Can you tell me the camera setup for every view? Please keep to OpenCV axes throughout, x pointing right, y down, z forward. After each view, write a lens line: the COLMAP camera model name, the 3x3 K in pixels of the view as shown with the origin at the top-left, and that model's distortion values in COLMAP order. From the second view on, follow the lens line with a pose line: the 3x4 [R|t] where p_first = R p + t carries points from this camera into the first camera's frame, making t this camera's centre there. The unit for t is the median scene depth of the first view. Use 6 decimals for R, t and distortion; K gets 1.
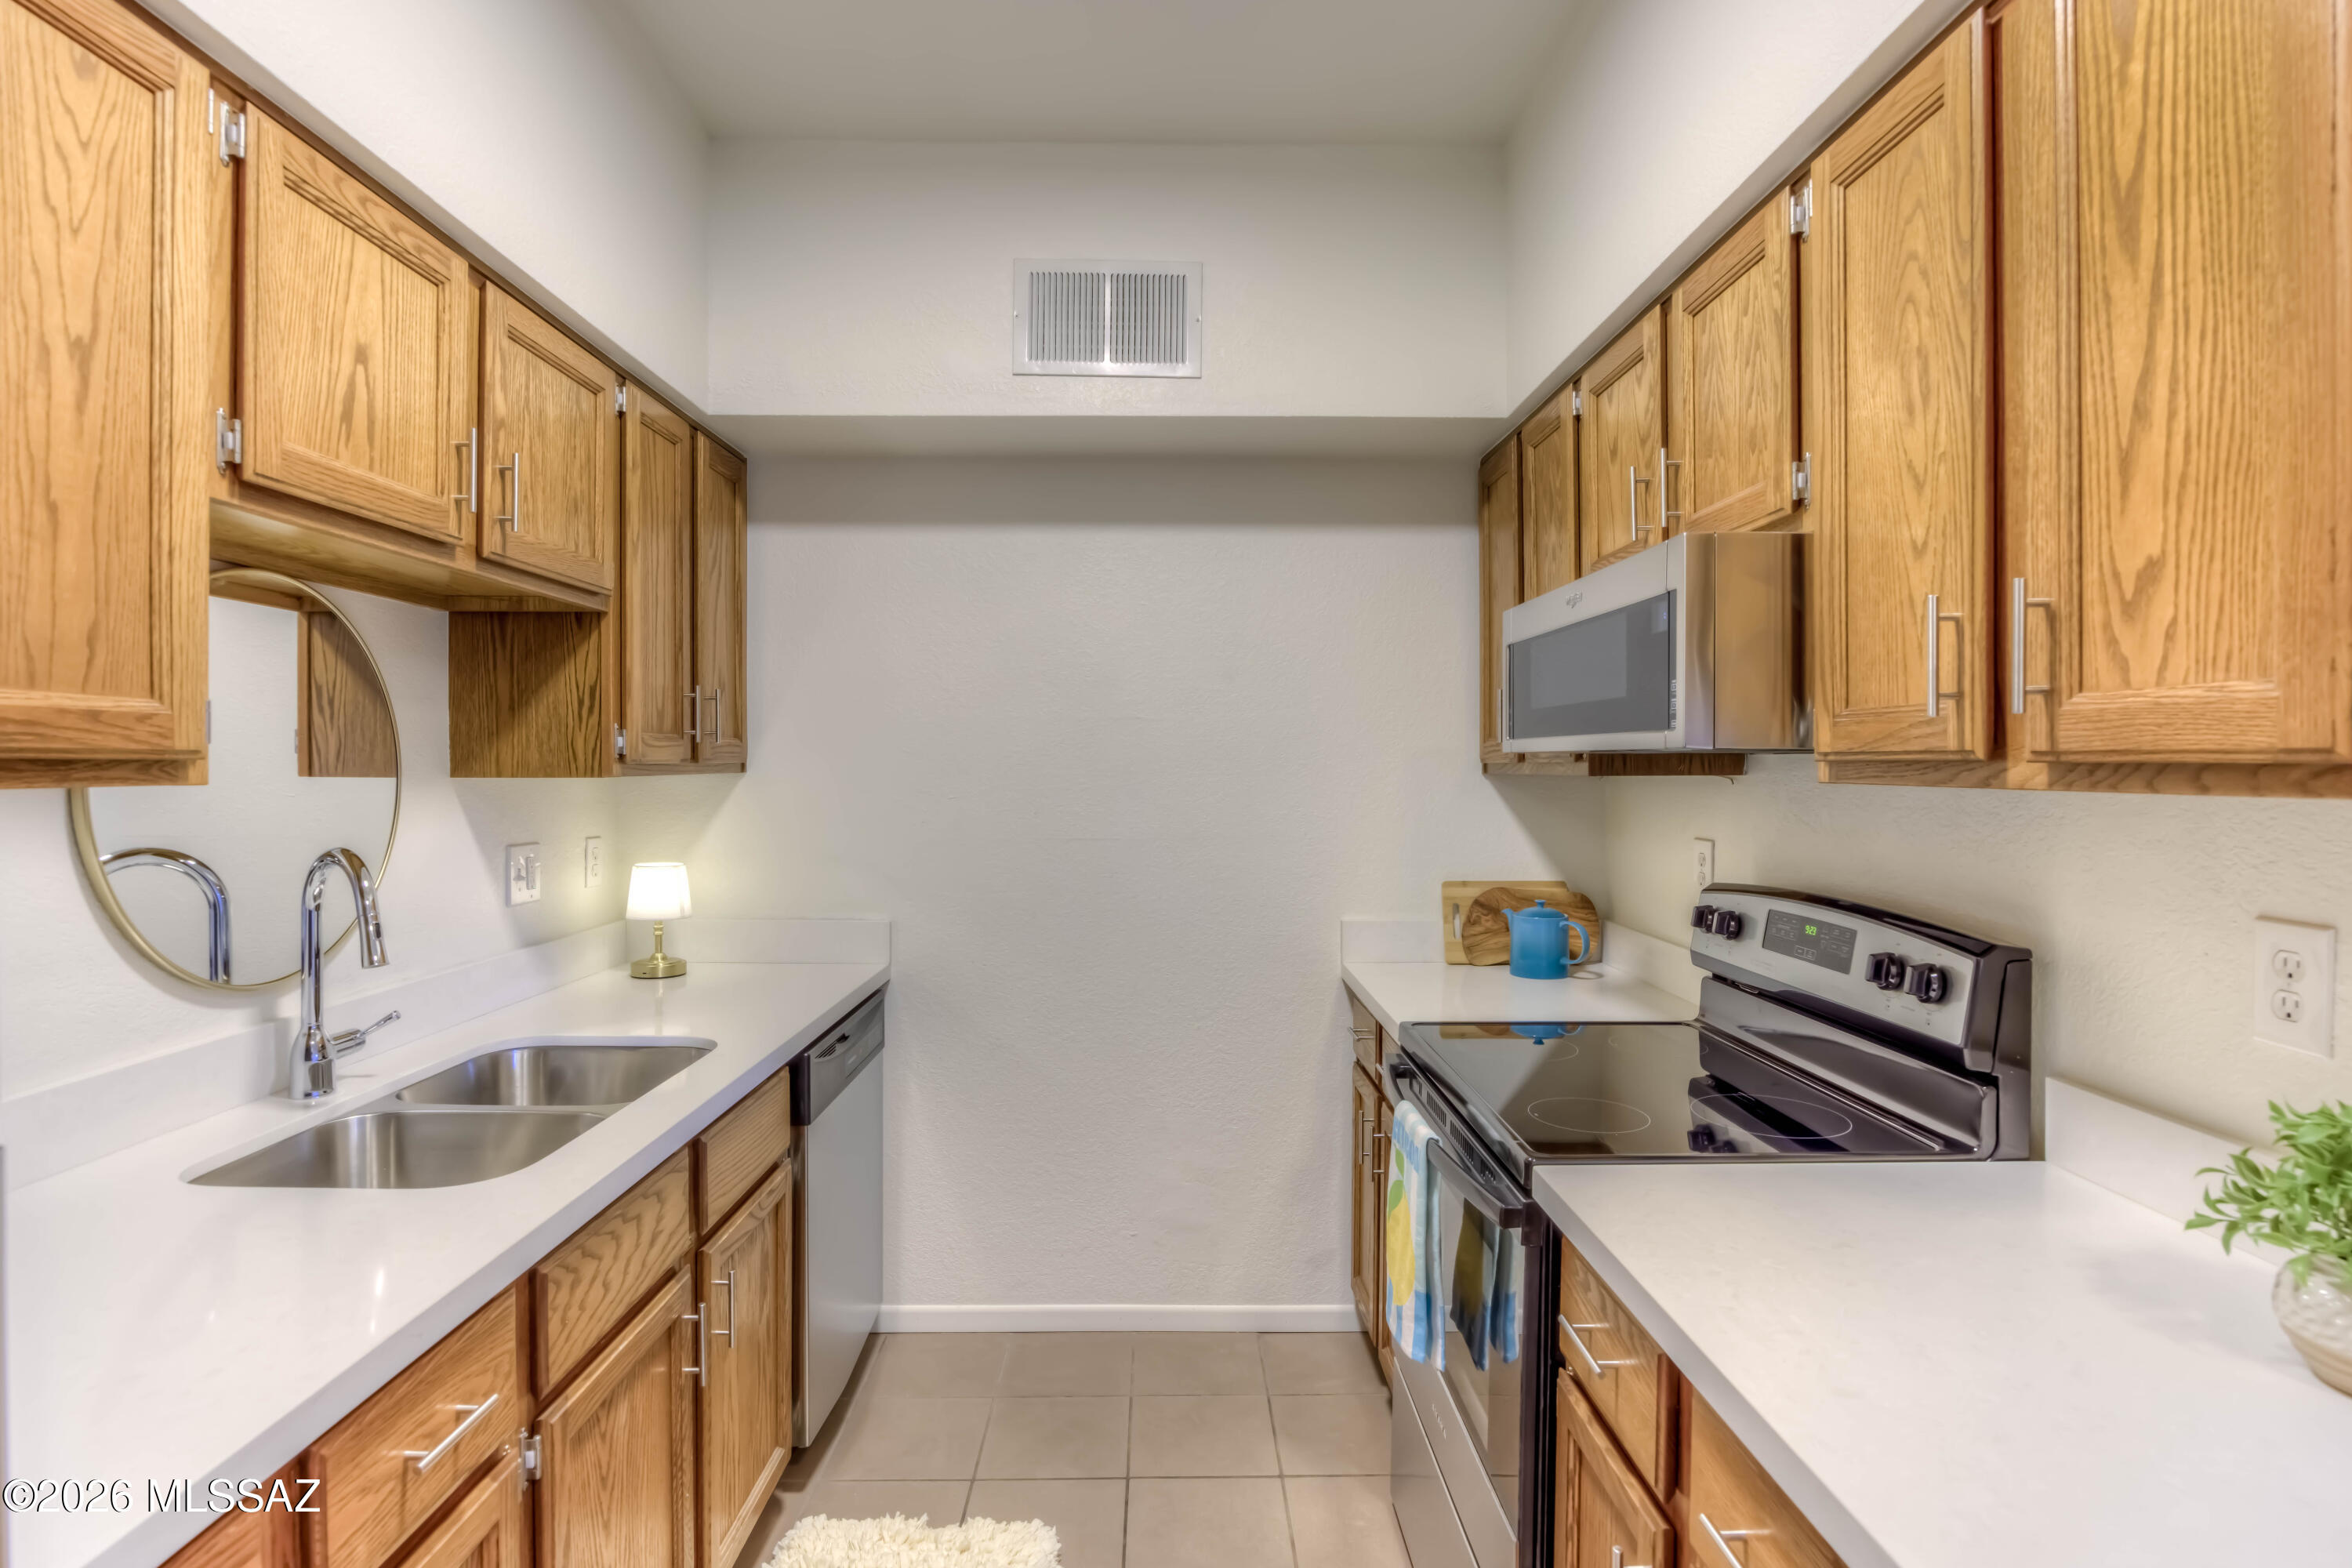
lens RADIAL K [[1178.9, 0, 1172.4], [0, 1178.9, 772.9], [0, 0, 1]] dist [-0.006925, 0.001359]
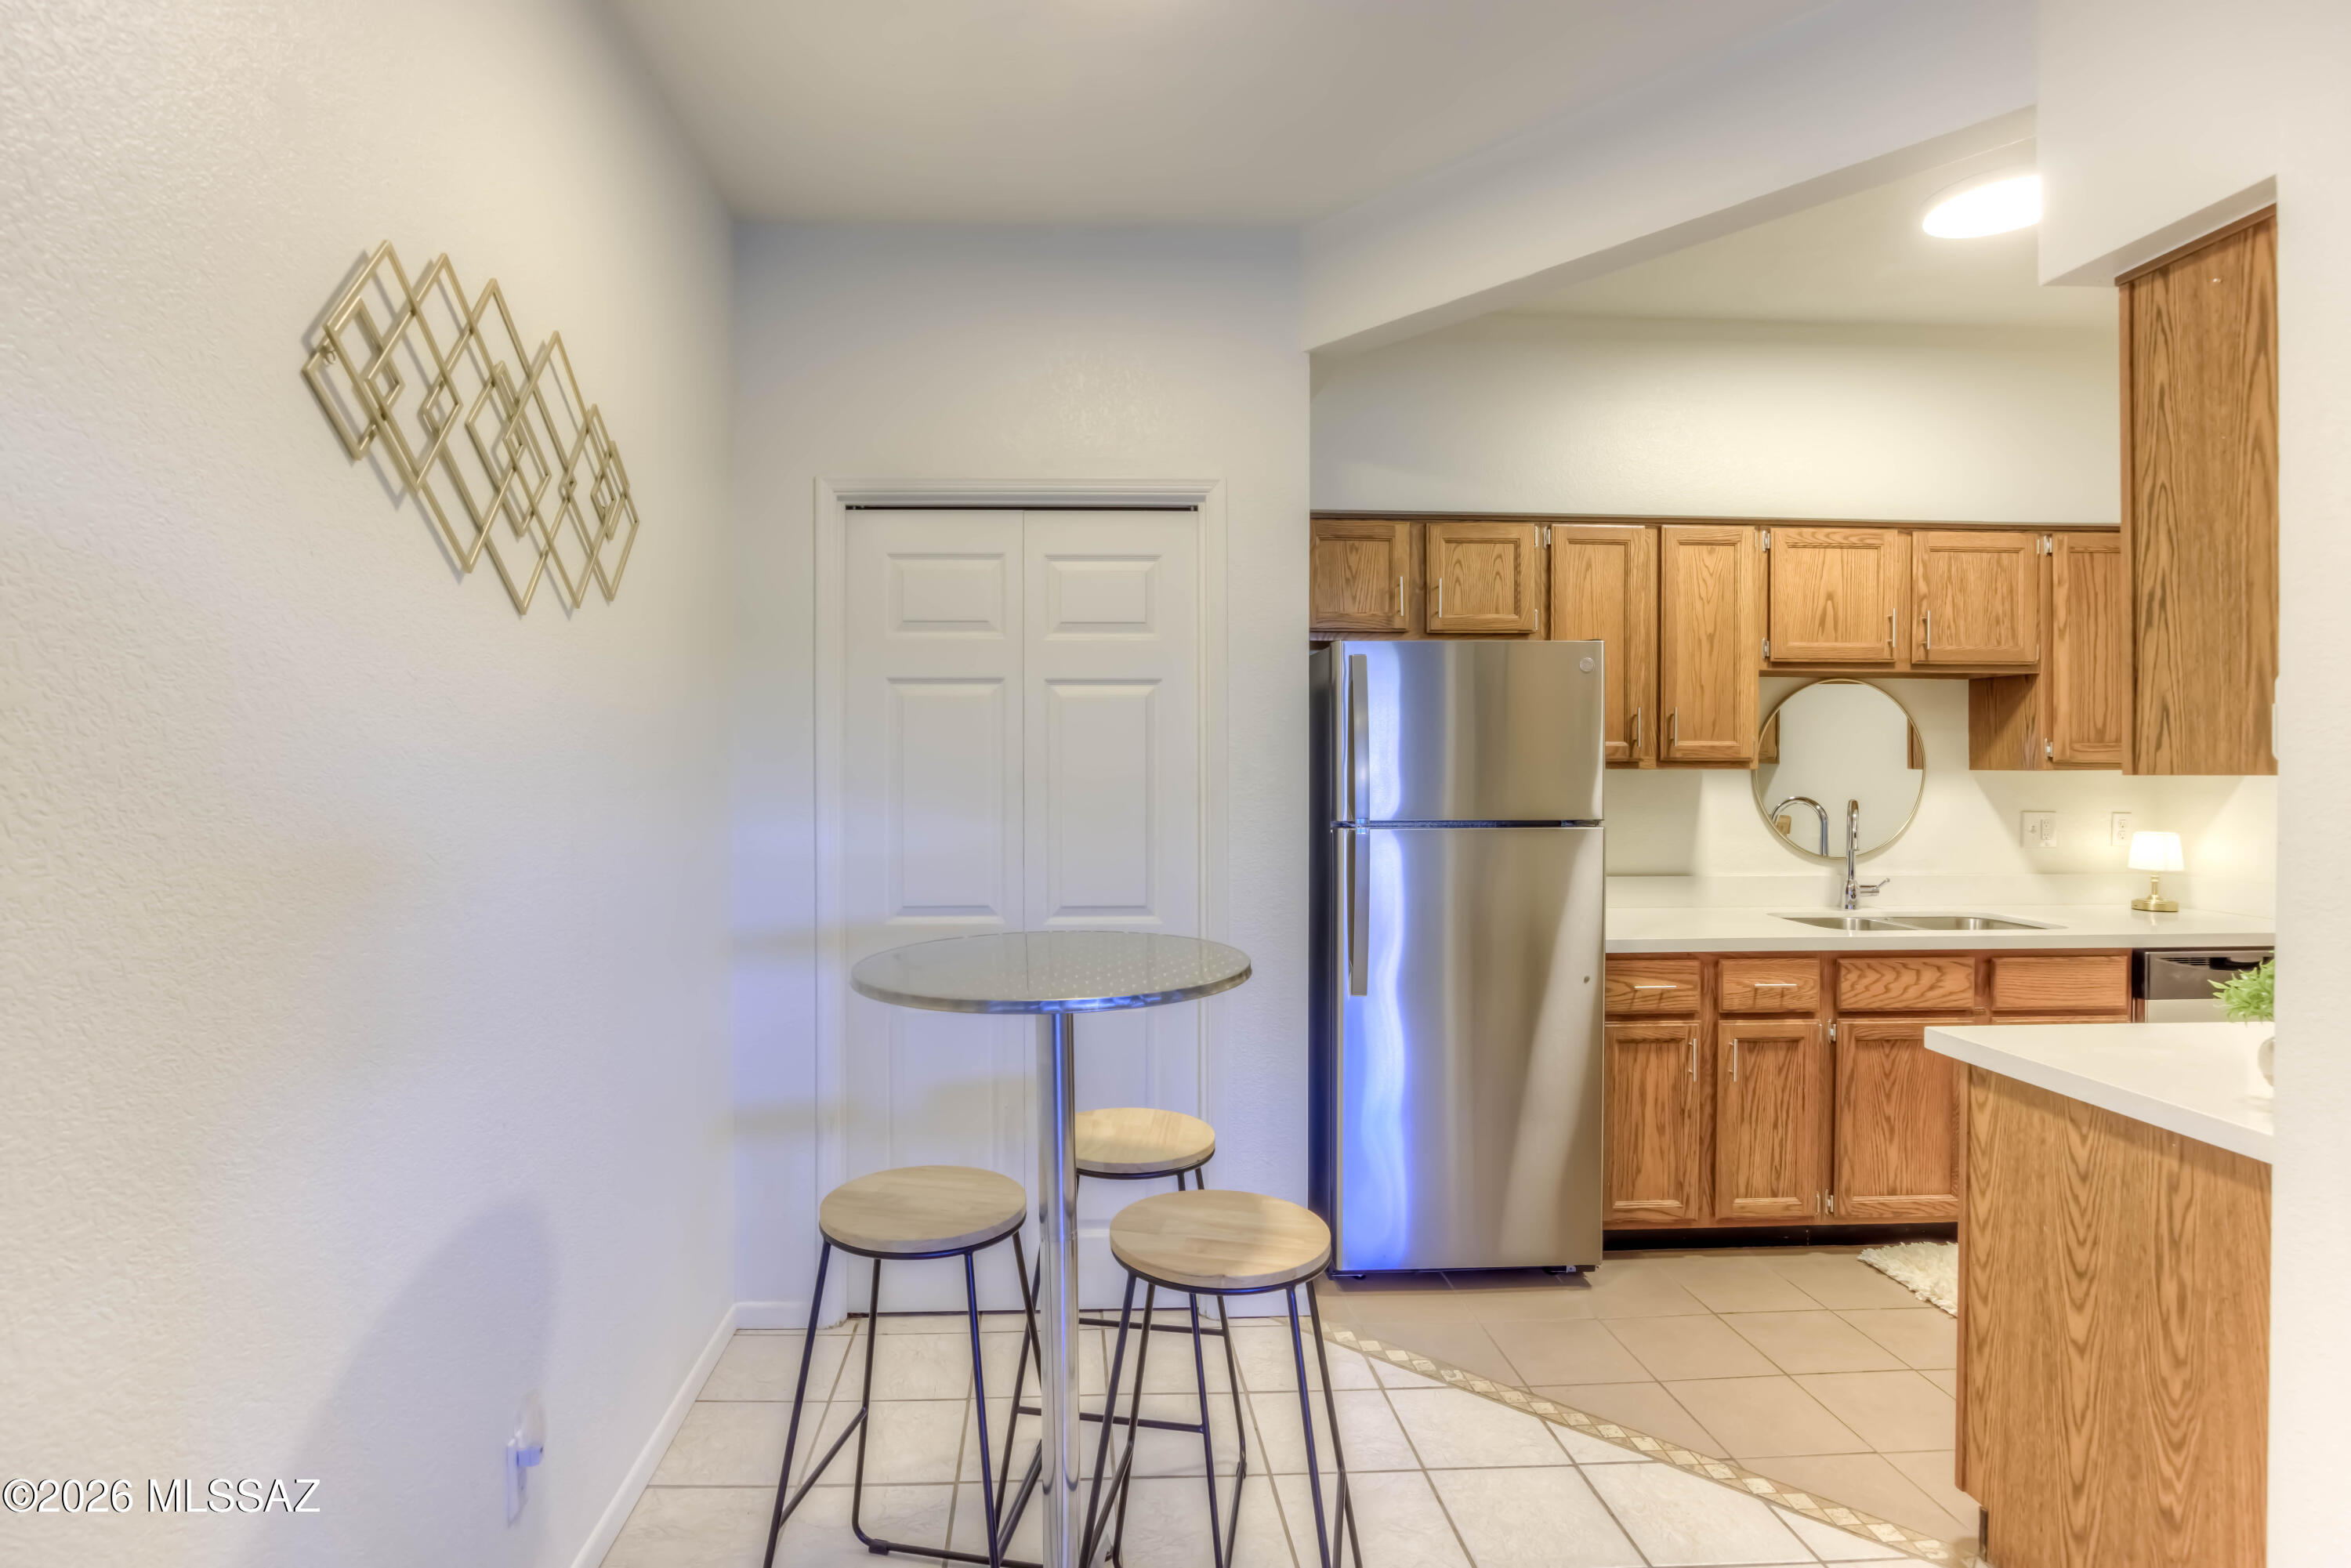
lens RADIAL K [[1178.3, 0, 1171.5], [0, 1178.3, 776.7], [0, 0, 1]] dist [-0.006925, 0.001359]
pose [[0.084142, 0.007651, -0.996424, 1.447188], [-0.006091, 0.999956, 0.007164, 0.011145], [0.996435, 0.005466, 0.084185, -0.506923]]
